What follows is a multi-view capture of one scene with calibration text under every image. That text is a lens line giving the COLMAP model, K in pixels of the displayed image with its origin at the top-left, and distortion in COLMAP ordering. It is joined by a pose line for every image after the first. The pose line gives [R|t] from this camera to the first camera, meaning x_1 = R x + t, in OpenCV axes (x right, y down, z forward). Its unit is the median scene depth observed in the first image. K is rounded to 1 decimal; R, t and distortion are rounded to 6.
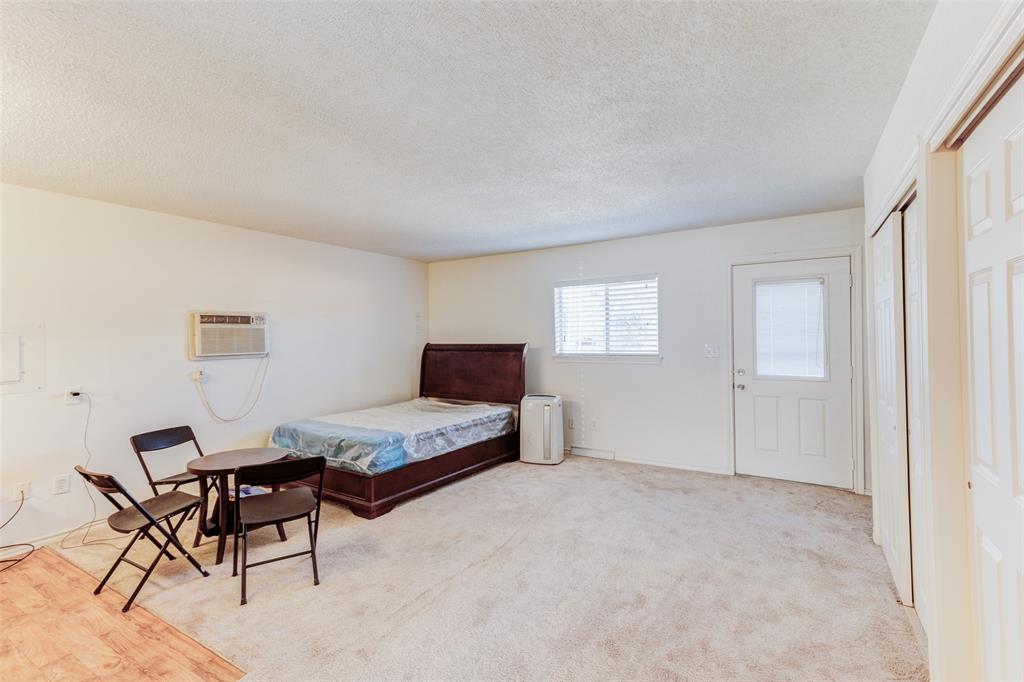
lens RADIAL K [[467.1, 0, 509.2], [0, 467.1, 335.1], [0, 0, 1]] dist [0.020450, 0.000057]
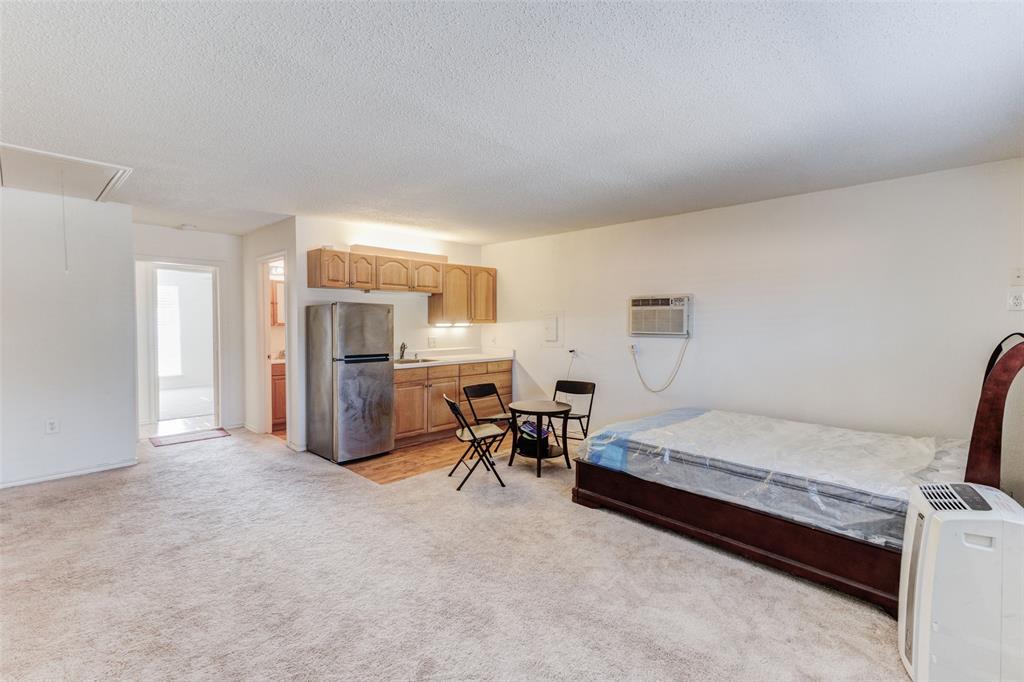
lens RADIAL K [[467.1, 0, 509.2], [0, 467.1, 335.1], [0, 0, 1]] dist [0.020450, 0.000057]
pose [[-0.202382, 0.045501, -0.978249, 0.584942], [0.001484, 0.998933, 0.046156, -0.006593], [0.979305, 0.007890, -0.202234, 0.898042]]
